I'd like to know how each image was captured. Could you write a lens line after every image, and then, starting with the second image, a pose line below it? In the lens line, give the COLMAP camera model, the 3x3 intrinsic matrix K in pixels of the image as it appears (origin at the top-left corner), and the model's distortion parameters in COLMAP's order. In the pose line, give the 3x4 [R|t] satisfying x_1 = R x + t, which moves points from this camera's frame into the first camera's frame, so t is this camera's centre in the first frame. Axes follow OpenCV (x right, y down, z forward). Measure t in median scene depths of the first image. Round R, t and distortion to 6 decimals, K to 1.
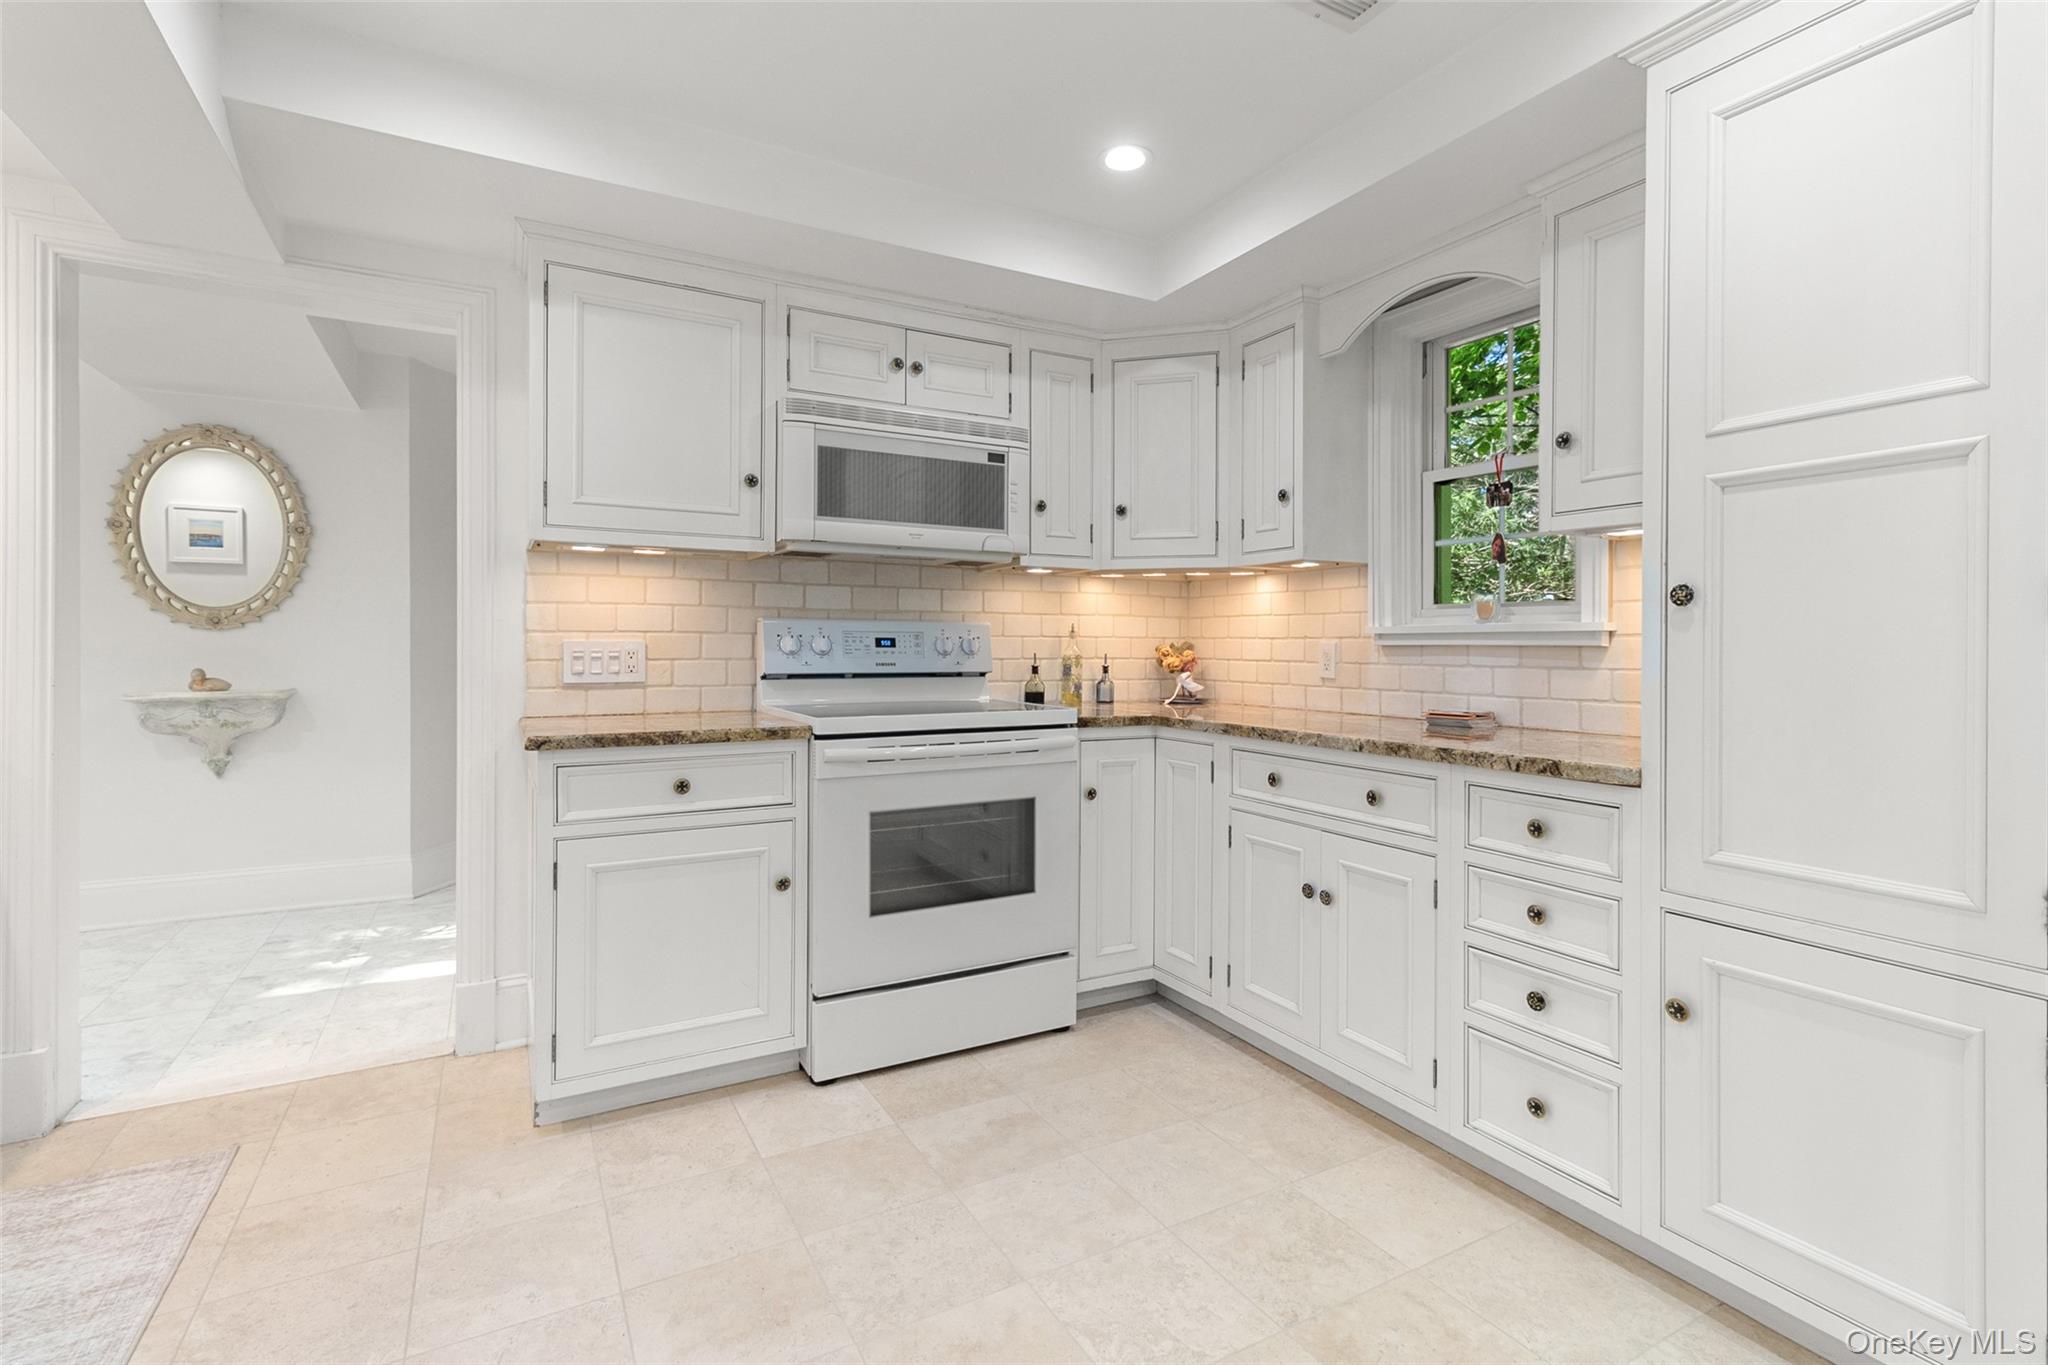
lens RADIAL K [[950.0, 0, 1034.5], [0, 950.0, 647.7], [0, 0, 1]] dist [0.006713, -0.000067]
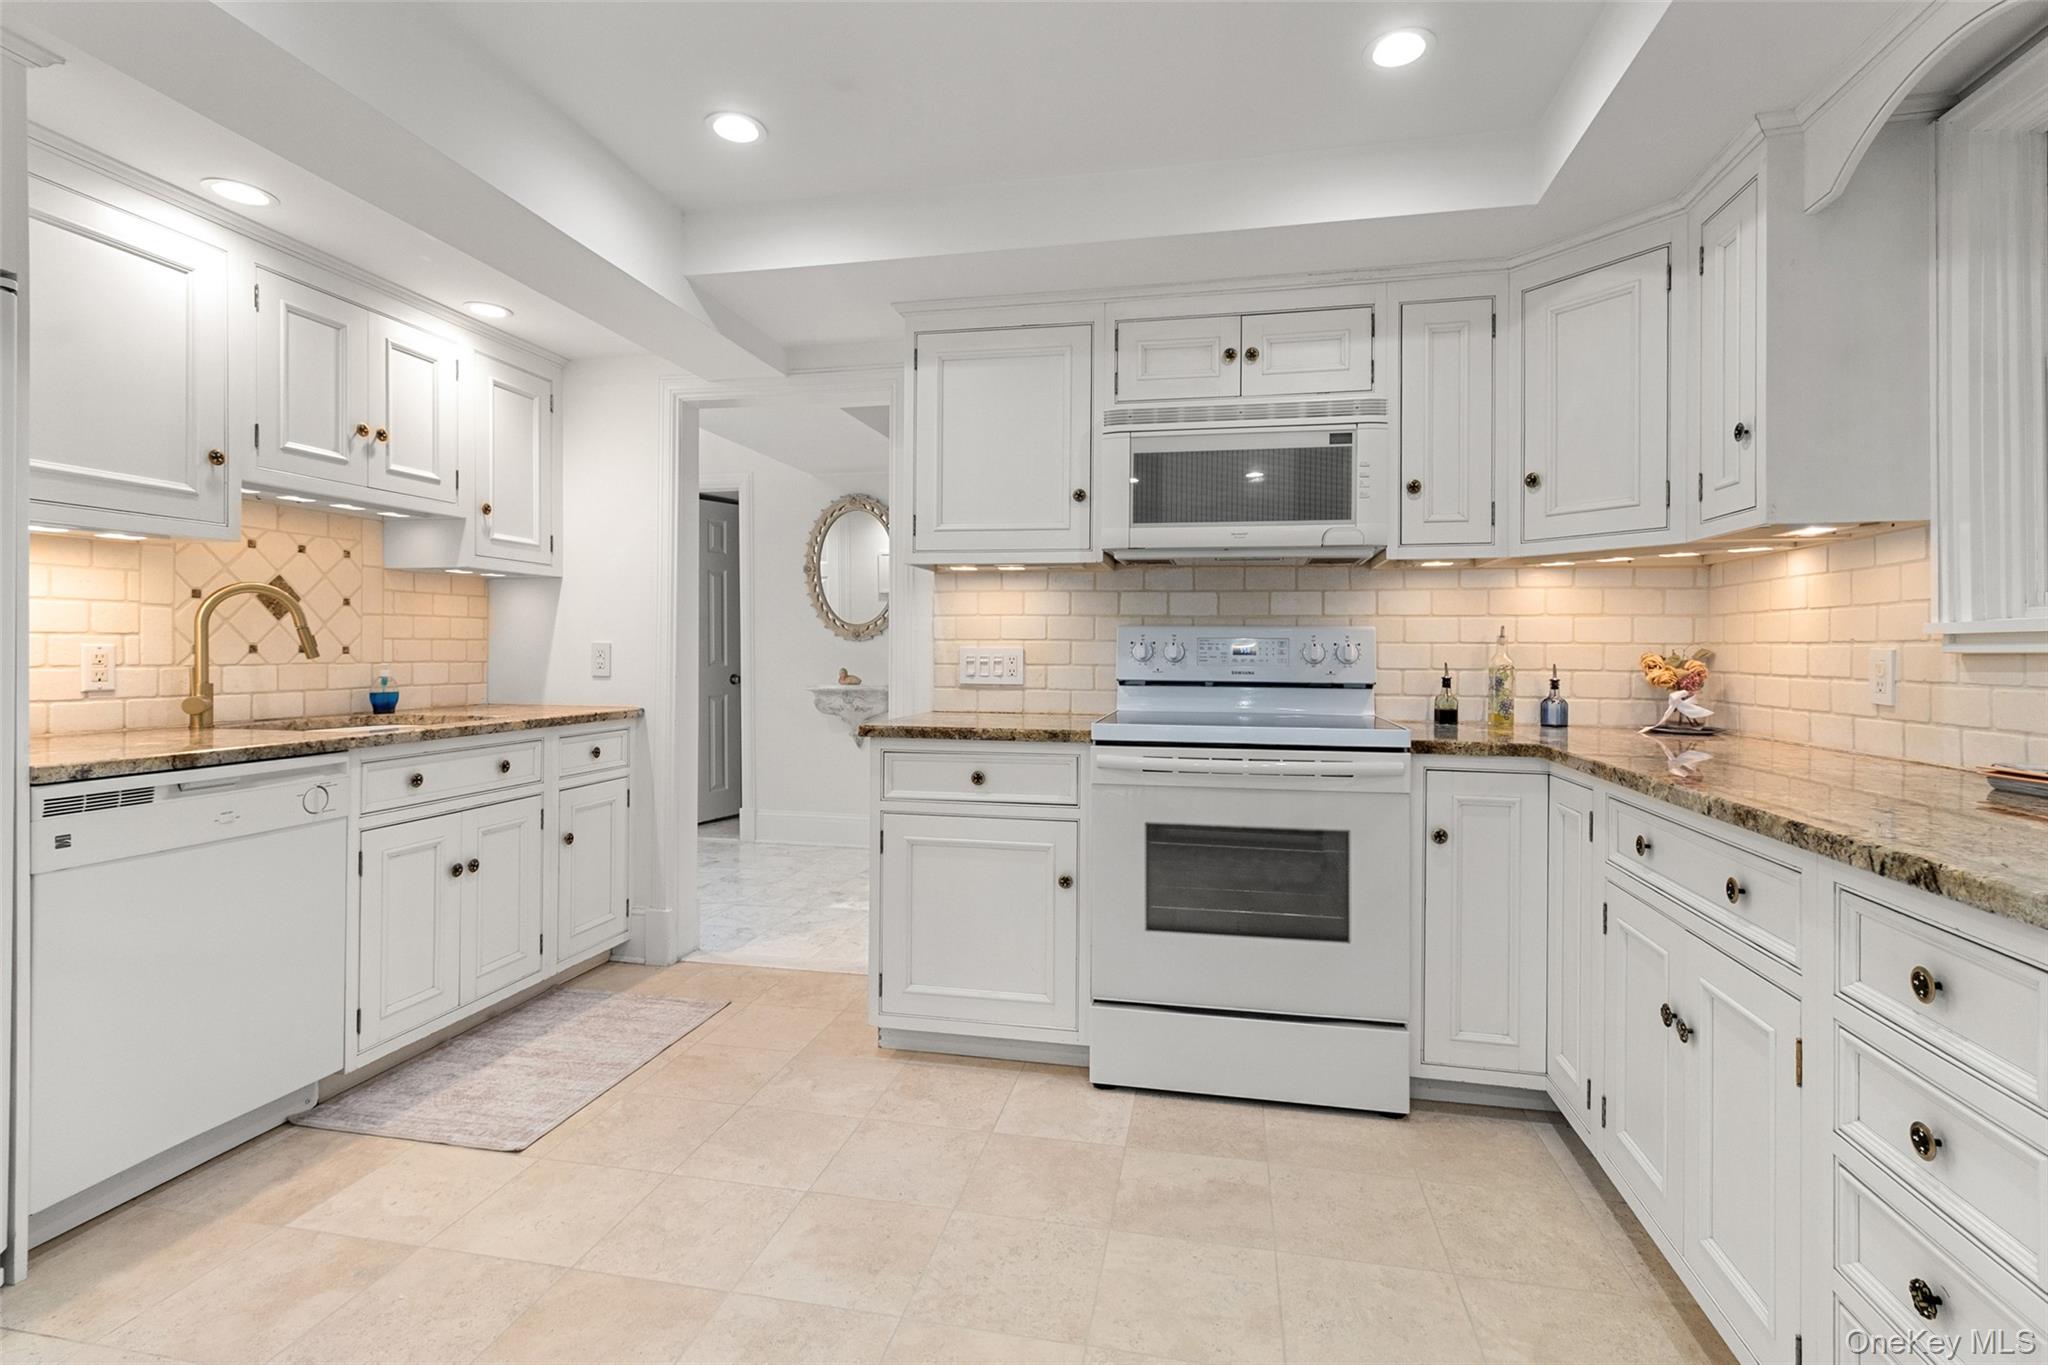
lens RADIAL K [[950.0, 0, 1034.5], [0, 950.0, 647.7], [0, 0, 1]] dist [0.006713, -0.000067]
pose [[0.758874, -0.001577, -0.651236, 0.329226], [-0.004739, 0.999957, -0.007943, 0.001425], [0.651220, 0.009113, 0.758834, 0.160691]]
